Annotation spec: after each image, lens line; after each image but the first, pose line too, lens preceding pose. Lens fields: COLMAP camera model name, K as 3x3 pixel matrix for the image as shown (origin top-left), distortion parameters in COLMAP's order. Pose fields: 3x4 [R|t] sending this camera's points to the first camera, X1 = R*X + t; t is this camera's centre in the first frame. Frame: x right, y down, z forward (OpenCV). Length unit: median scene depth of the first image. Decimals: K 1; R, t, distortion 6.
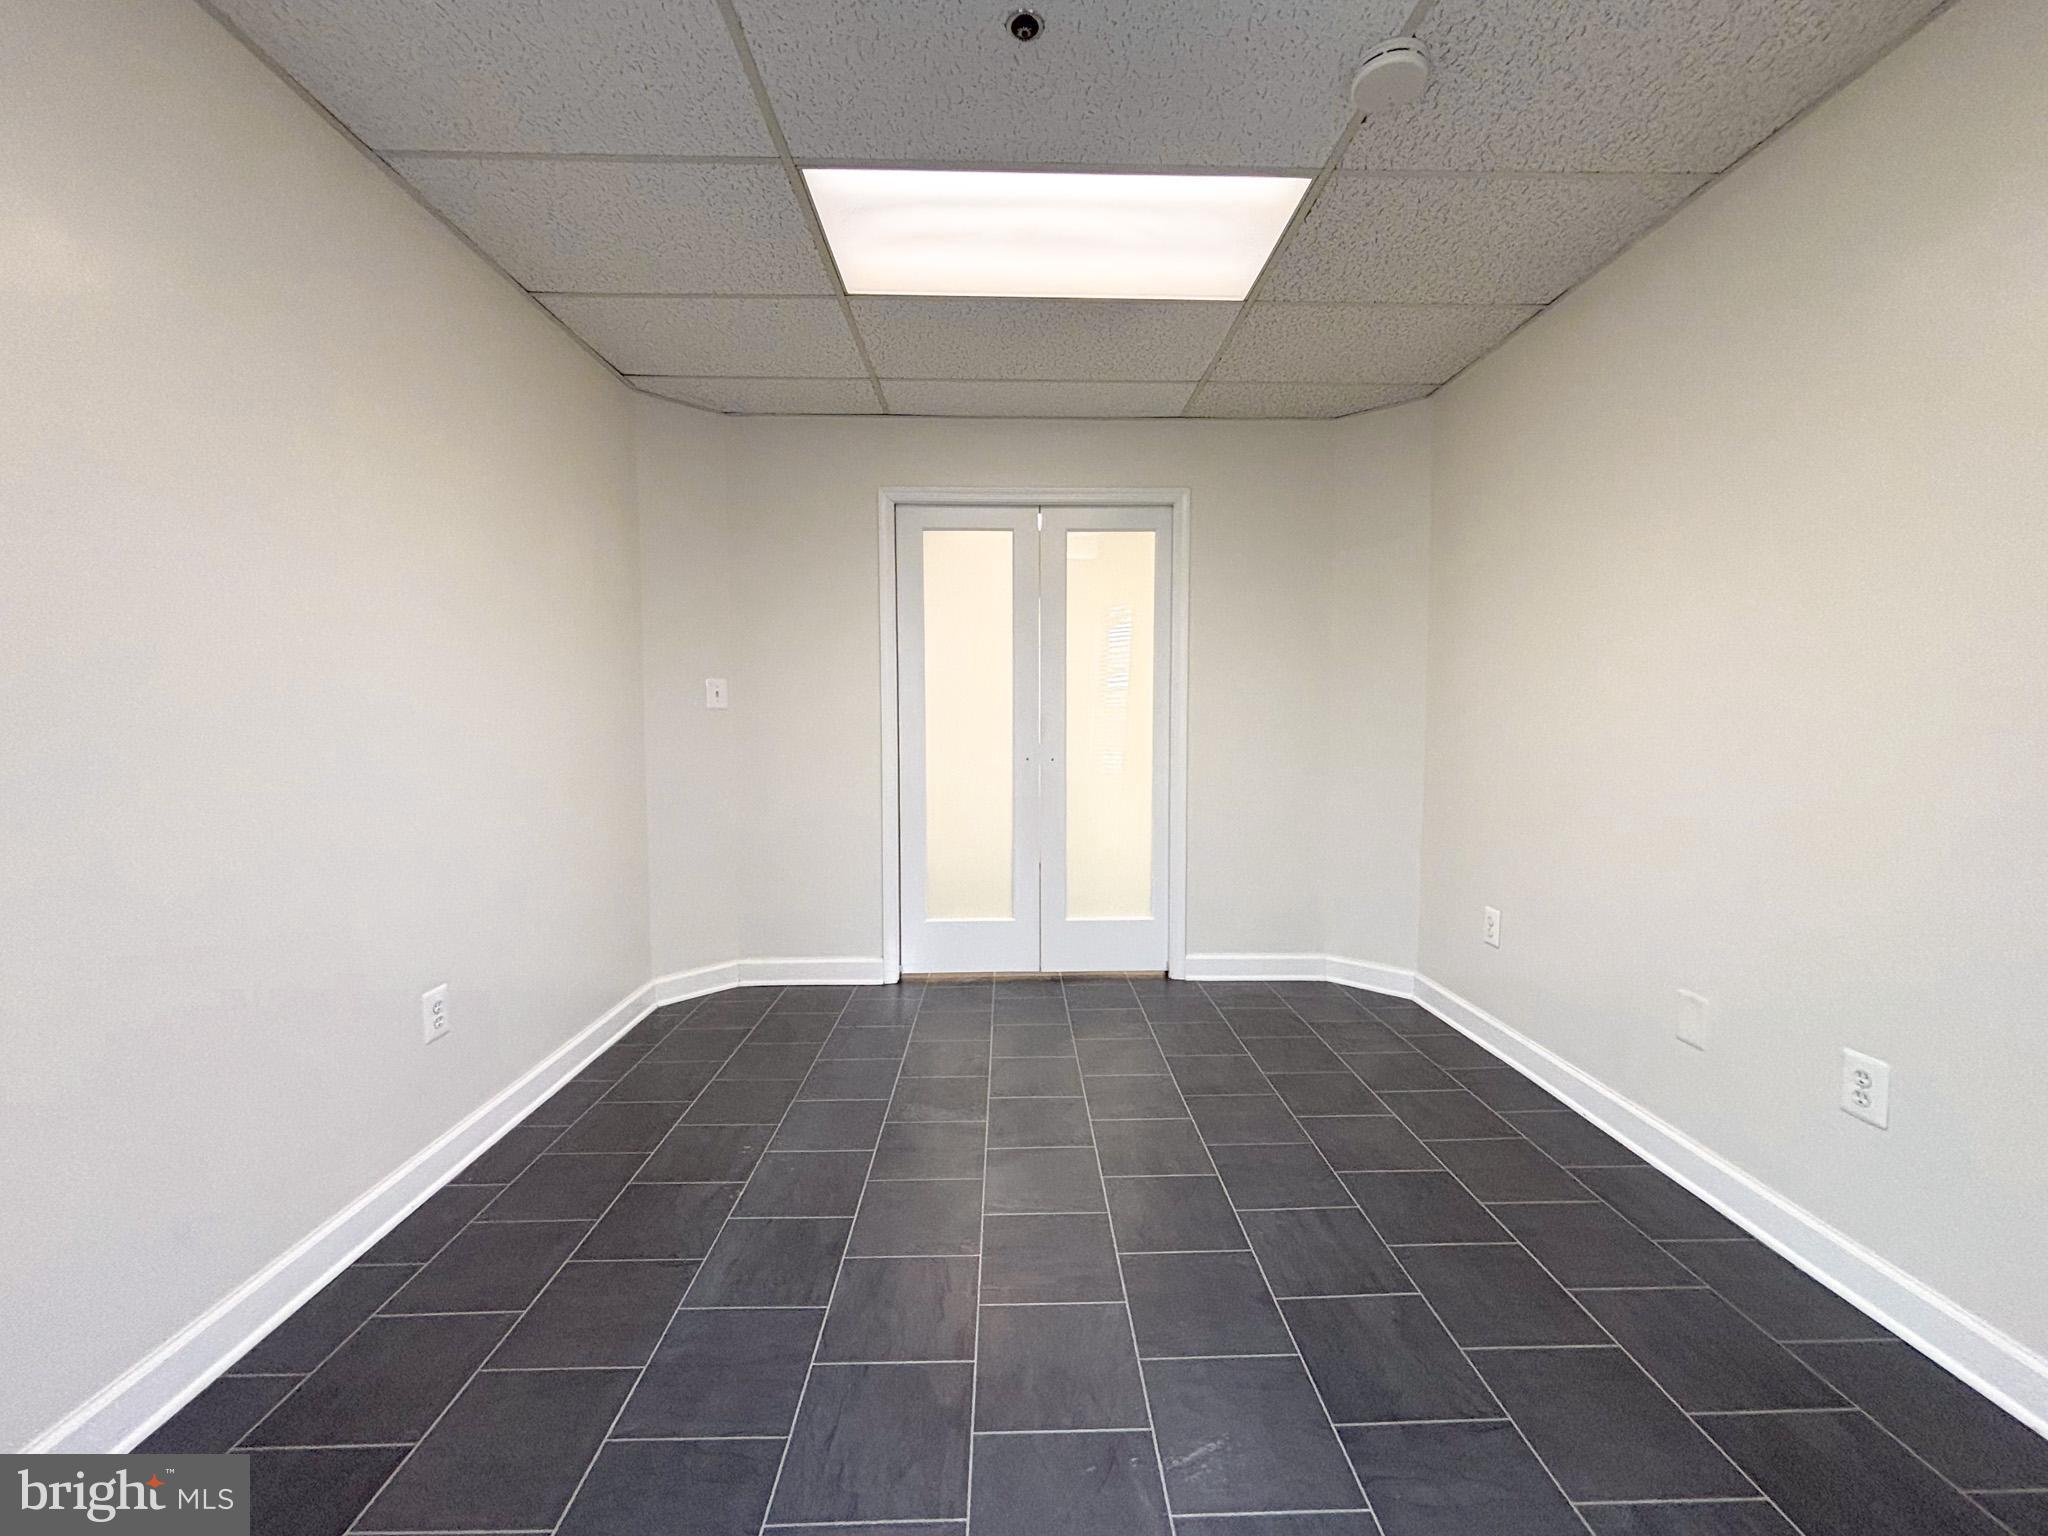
lens RADIAL K [[839.6, 0, 1024.0], [0, 839.6, 768.0], [0, 0, 1]] dist [0.000496, -0.010402]
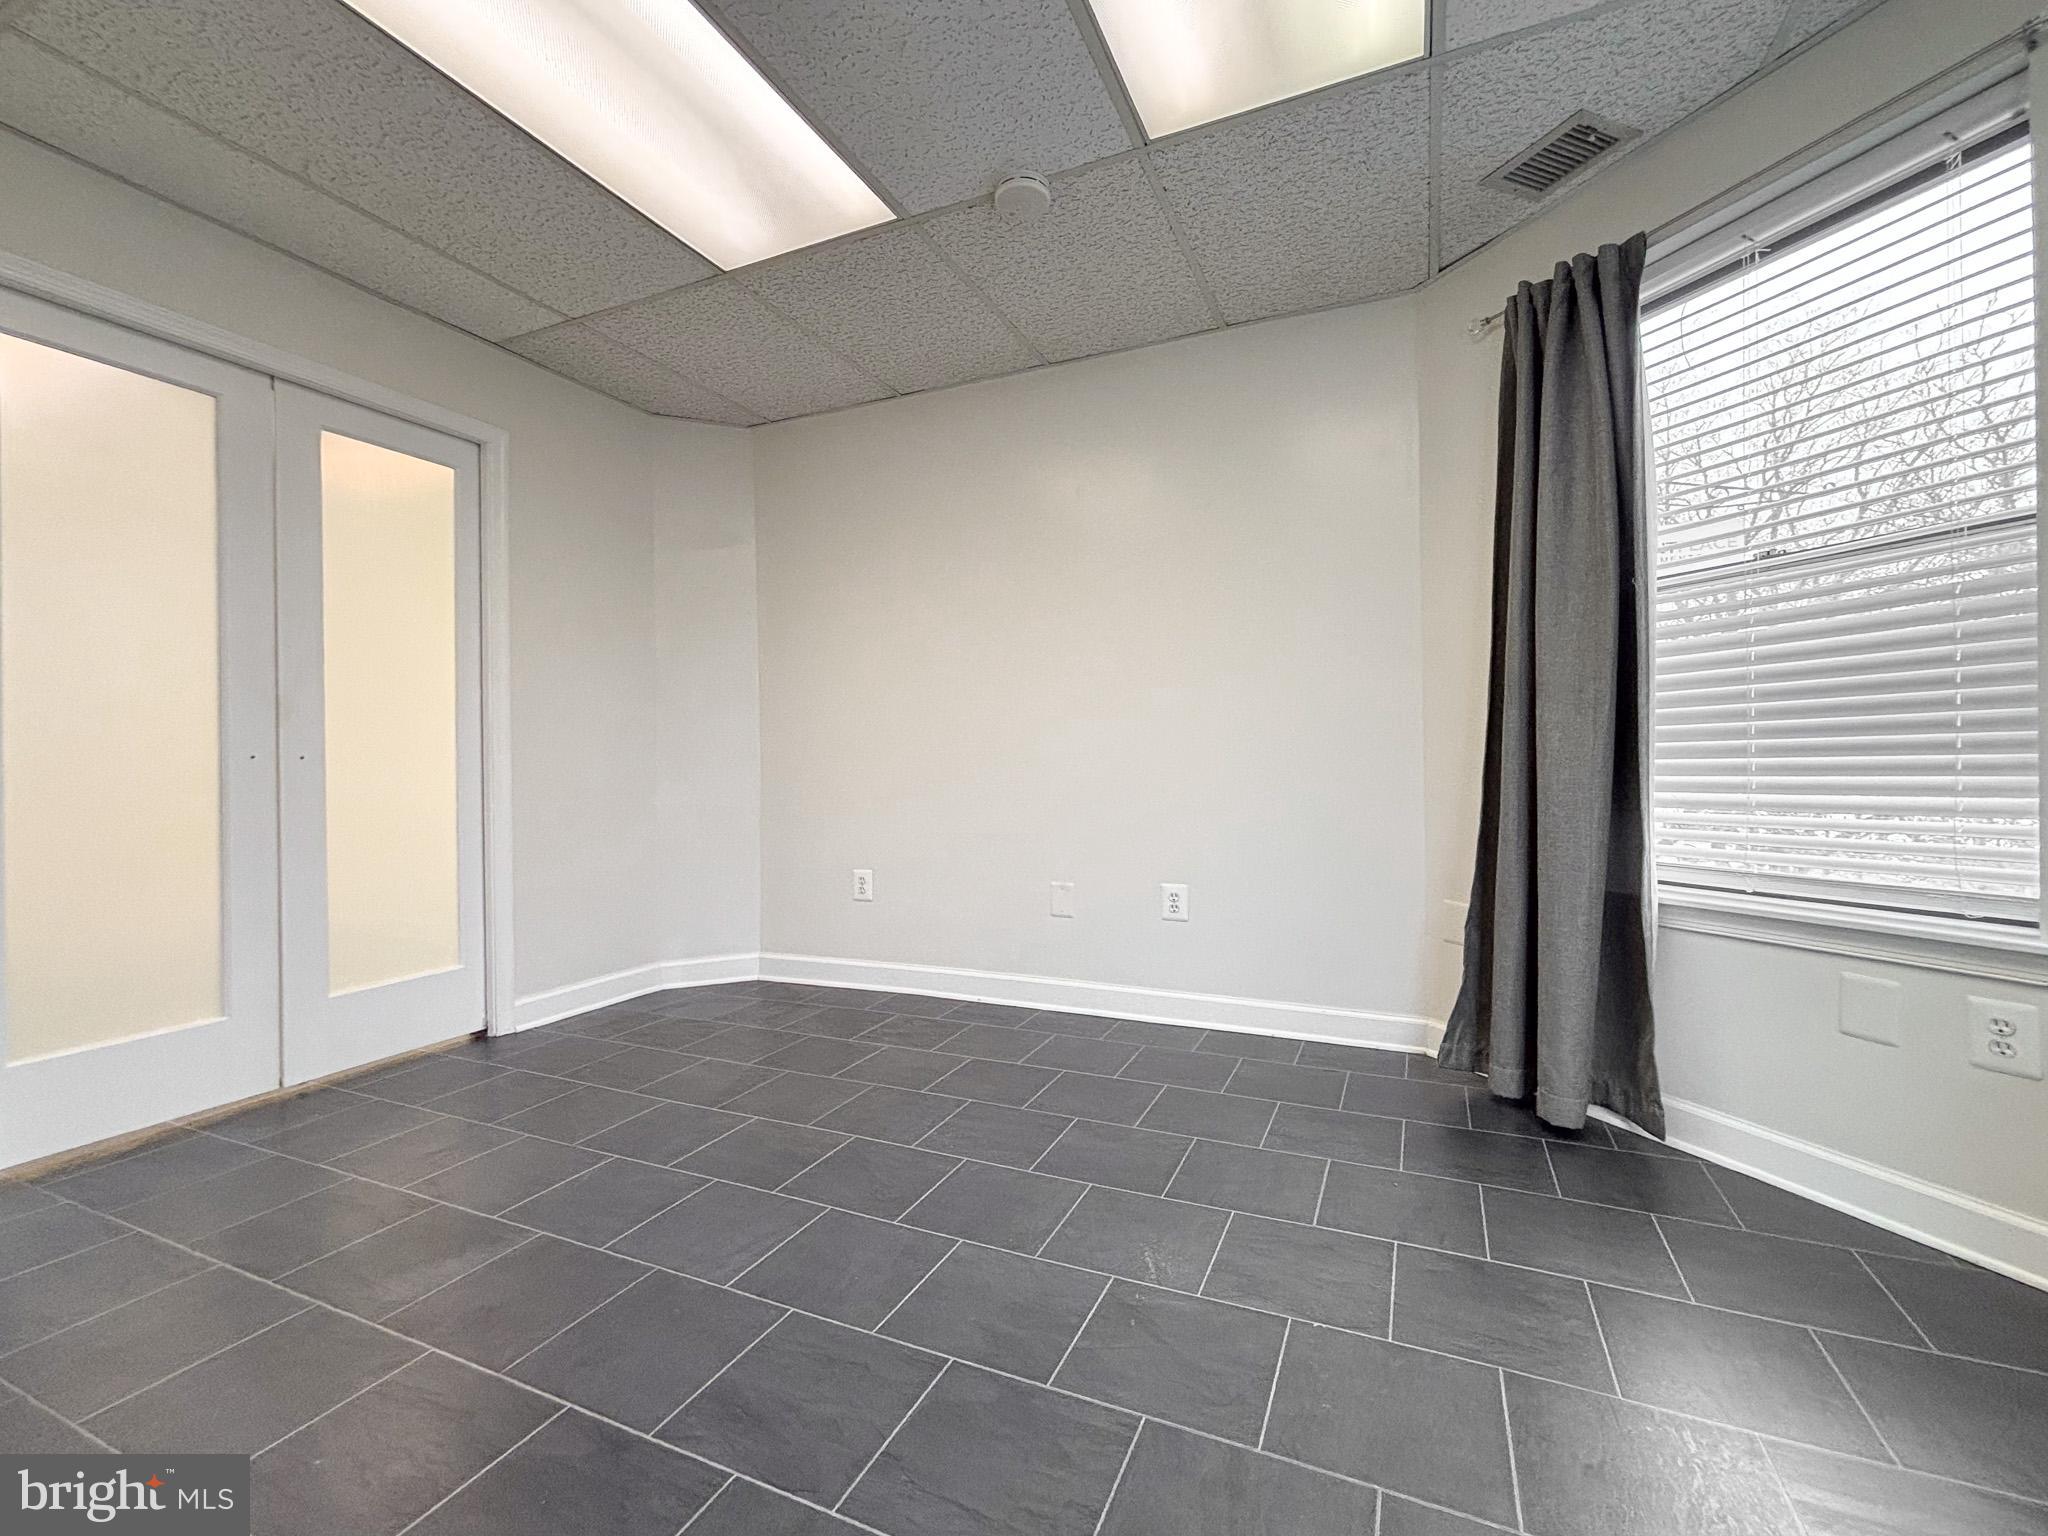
lens RADIAL K [[845.1, 0, 1021.7], [0, 845.1, 761.6], [0, 0, 1]] dist [0.000629, -0.006735]
pose [[0.425926, -0.001777, 0.904756, -0.333051], [0.058606, 0.997952, -0.025630, 0.042950], [-0.902858, 0.063941, 0.425158, 0.202351]]
